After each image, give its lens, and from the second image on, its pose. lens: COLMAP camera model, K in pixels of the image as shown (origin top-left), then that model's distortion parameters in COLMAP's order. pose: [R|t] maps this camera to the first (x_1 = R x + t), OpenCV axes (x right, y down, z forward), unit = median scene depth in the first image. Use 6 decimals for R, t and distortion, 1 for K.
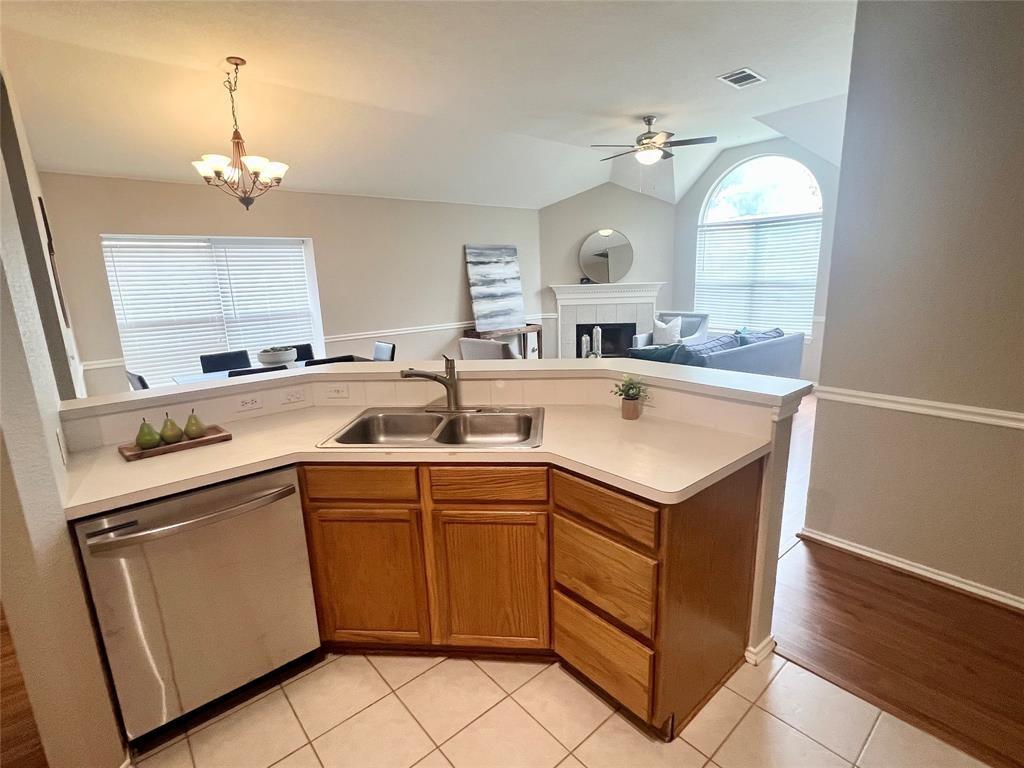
lens RADIAL K [[497.4, 0, 513.8], [0, 497.4, 384.5], [0, 0, 1]] dist [0.000469, 0.000106]
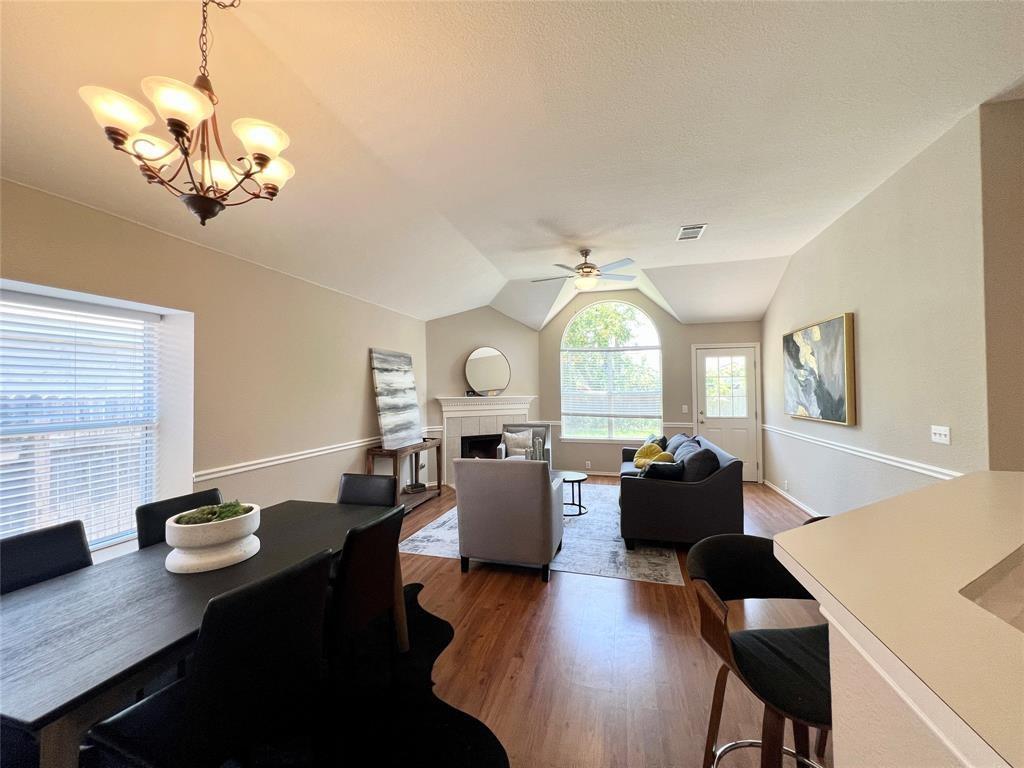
lens RADIAL K [[410.4, 0, 510.0], [0, 410.4, 383.9], [0, 0, 1]] dist [0.008923, 0.000065]
pose [[0.832043, 0.033274, 0.553713, -0.278258], [0.100570, 0.972608, -0.209570, -0.047415], [-0.545519, 0.230058, 0.805905, 0.303483]]
